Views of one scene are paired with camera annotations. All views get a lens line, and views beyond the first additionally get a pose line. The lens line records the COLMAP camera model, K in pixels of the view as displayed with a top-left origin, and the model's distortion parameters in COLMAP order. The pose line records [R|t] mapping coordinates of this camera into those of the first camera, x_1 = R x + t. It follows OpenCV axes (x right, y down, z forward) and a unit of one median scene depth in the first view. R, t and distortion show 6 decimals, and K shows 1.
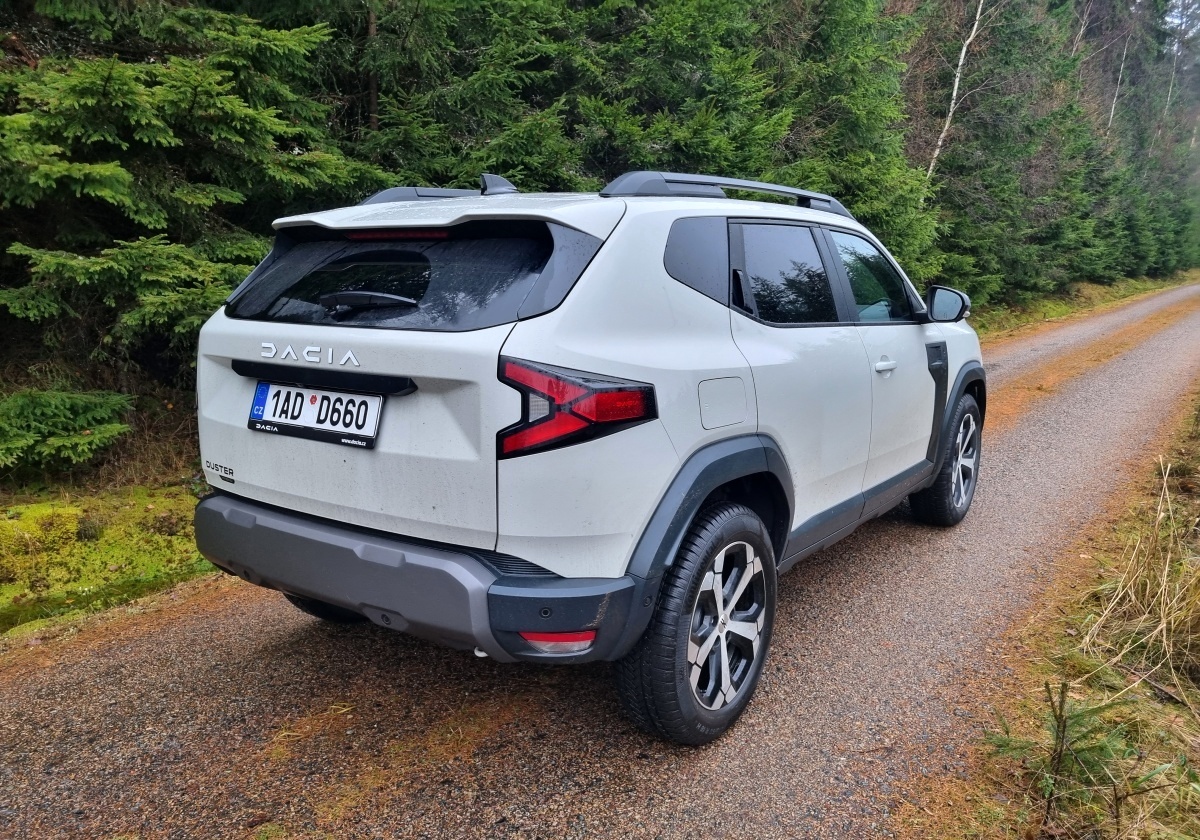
lens RADIAL K [[922.5, 0, 600.0], [0, 922.5, 420.0], [0, 0, 1]] dist [0.047252, -0.001382]
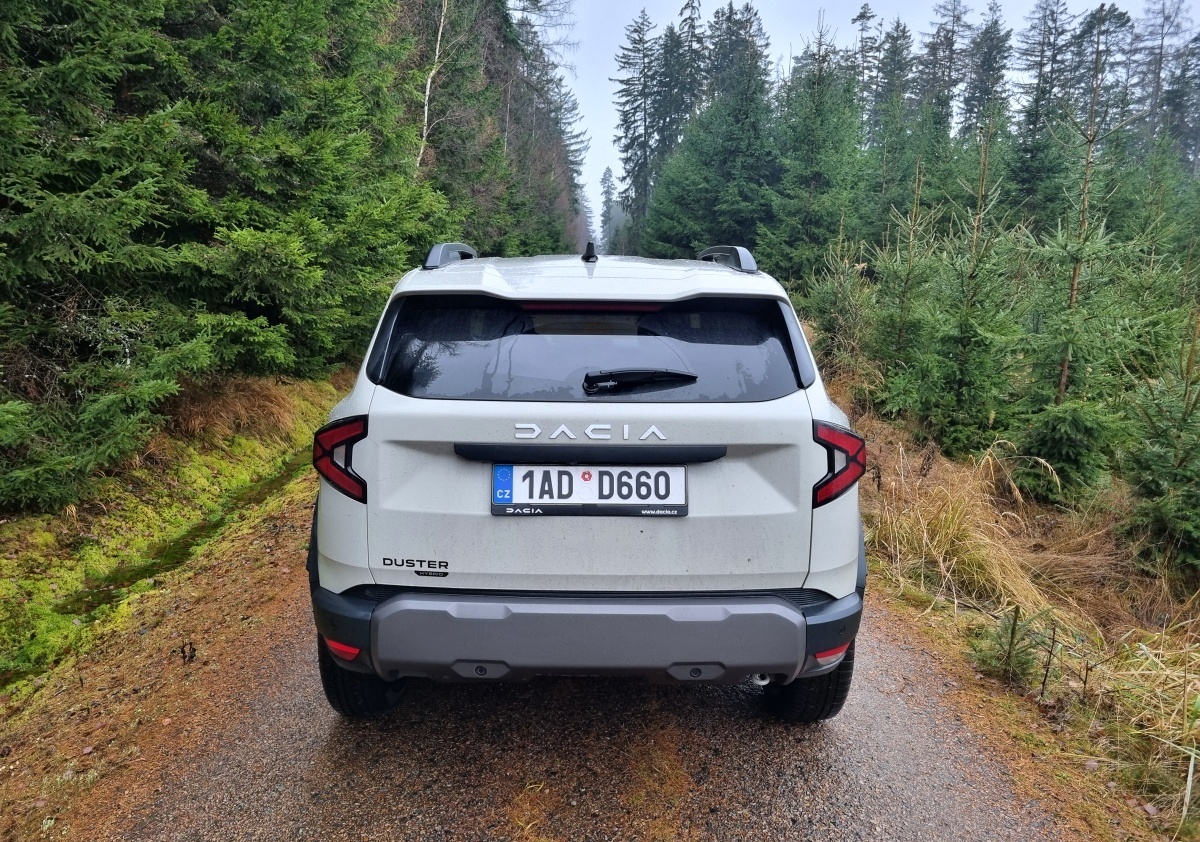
lens RADIAL K [[922.5, 0, 600.0], [0, 922.5, 421.0], [0, 0, 1]] dist [0.047252, -0.001382]
pose [[0.806500, -0.085239, 0.585057, -0.878604], [0.086470, 0.995918, 0.025901, -0.106321], [-0.584876, 0.029701, 0.810579, 0.179430]]
